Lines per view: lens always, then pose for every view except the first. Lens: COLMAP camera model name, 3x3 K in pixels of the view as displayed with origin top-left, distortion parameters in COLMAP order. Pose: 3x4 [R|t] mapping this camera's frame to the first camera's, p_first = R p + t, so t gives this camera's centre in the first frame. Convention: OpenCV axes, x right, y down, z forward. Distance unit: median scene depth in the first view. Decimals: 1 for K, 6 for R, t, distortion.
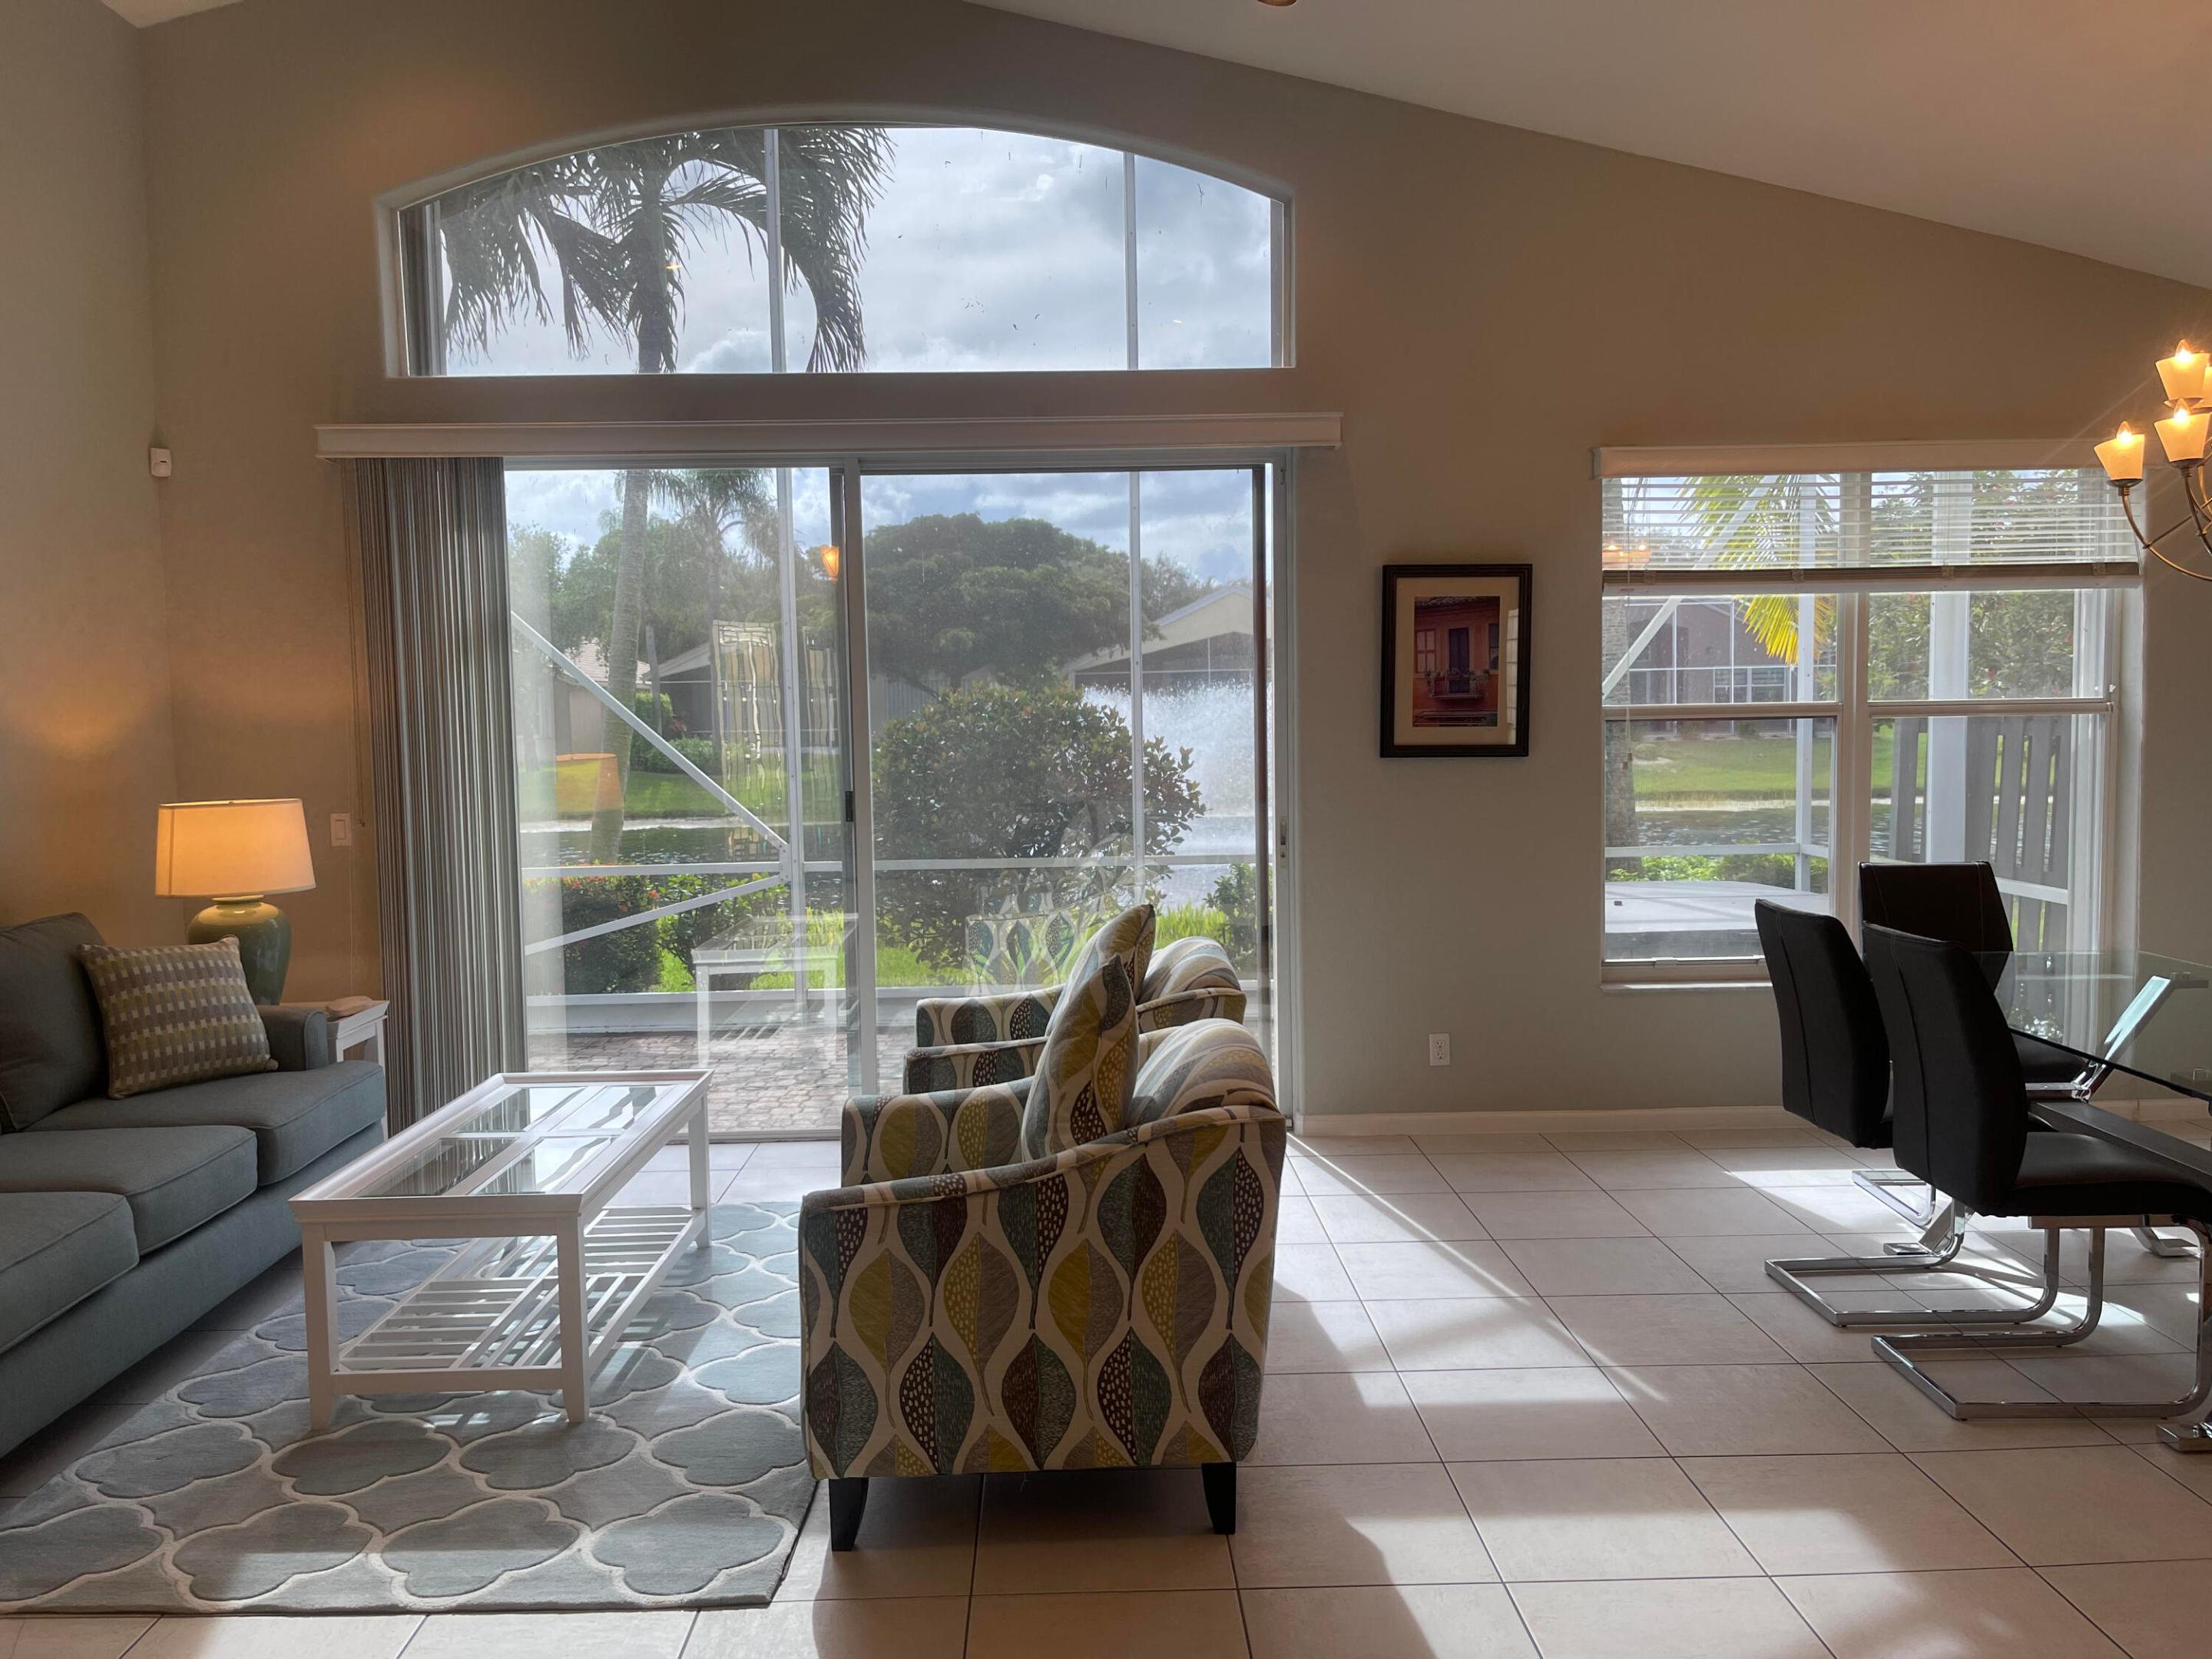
lens RADIAL K [[1696.7, 0, 1106.0], [0, 1696.7, 829.5], [0, 0, 1]] dist [-0.003737, -0.001245]
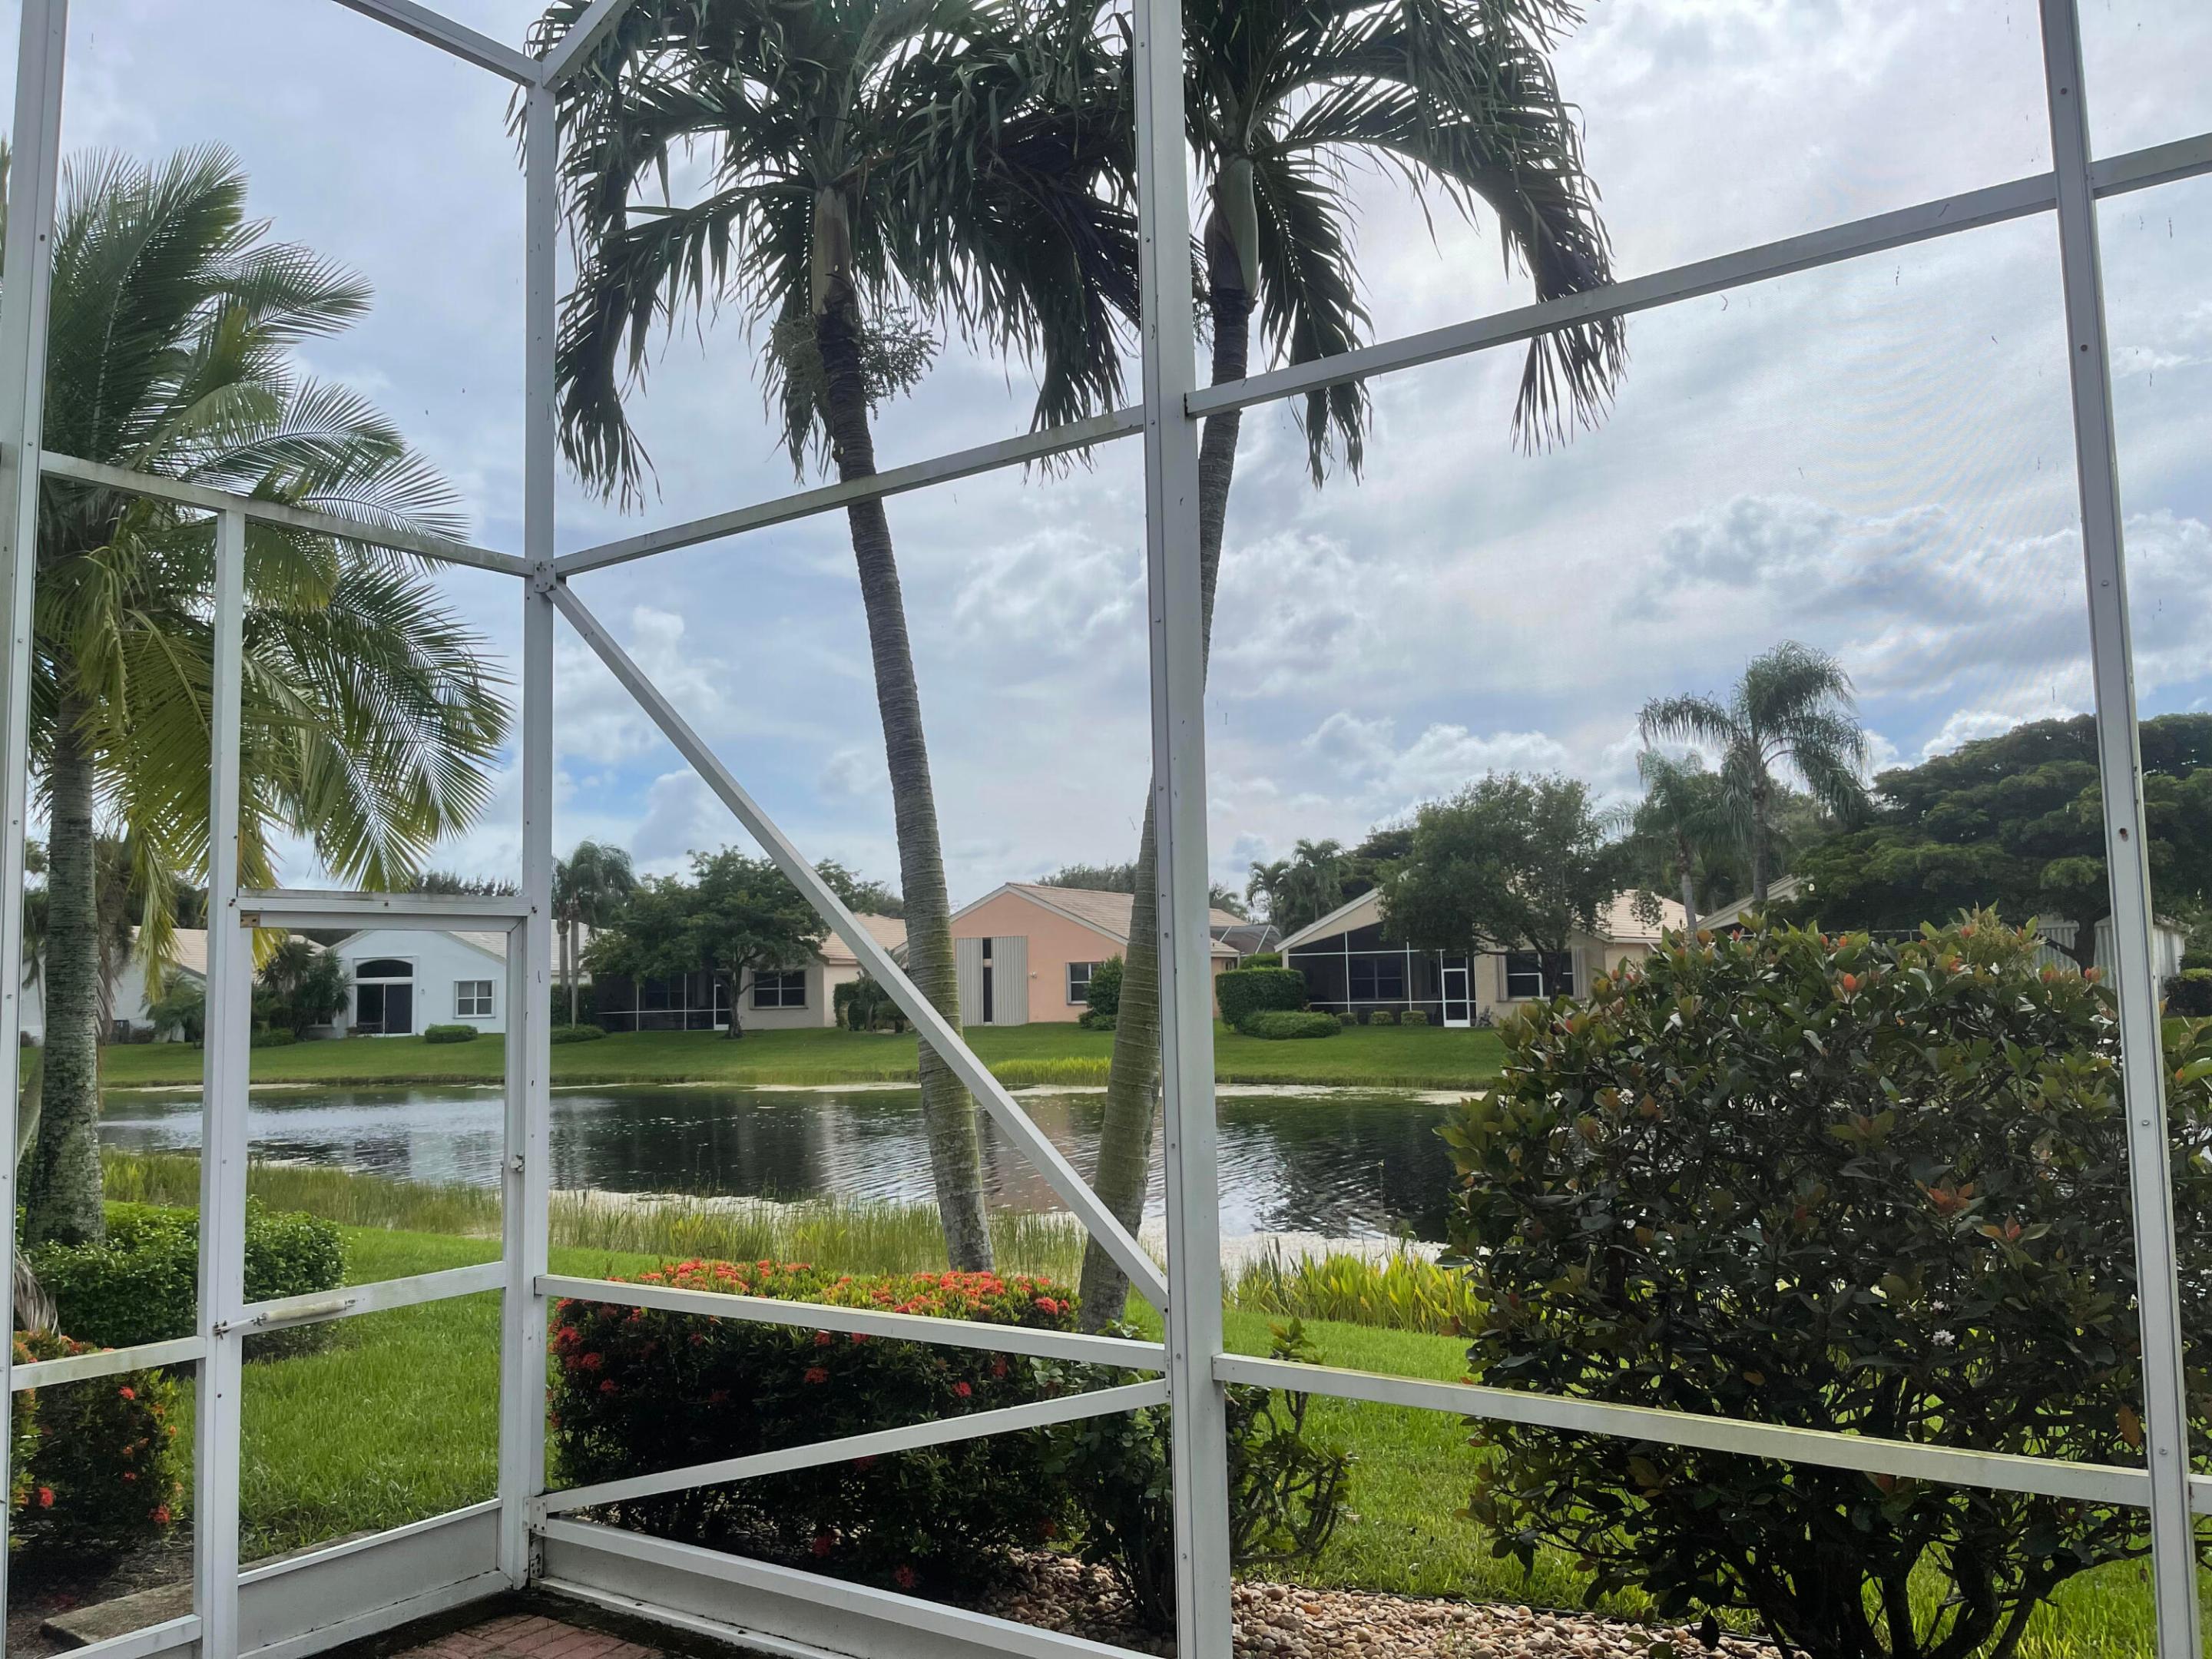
lens RADIAL K [[1696.7, 0, 1106.0], [0, 1696.7, 829.5], [0, 0, 1]] dist [-0.003737, -0.001245]
pose [[0.807393, -0.063650, -0.586570, 0.010150], [-0.024951, 0.989591, -0.141727, -0.008343], [0.589486, 0.129065, 0.797401, 0.101677]]
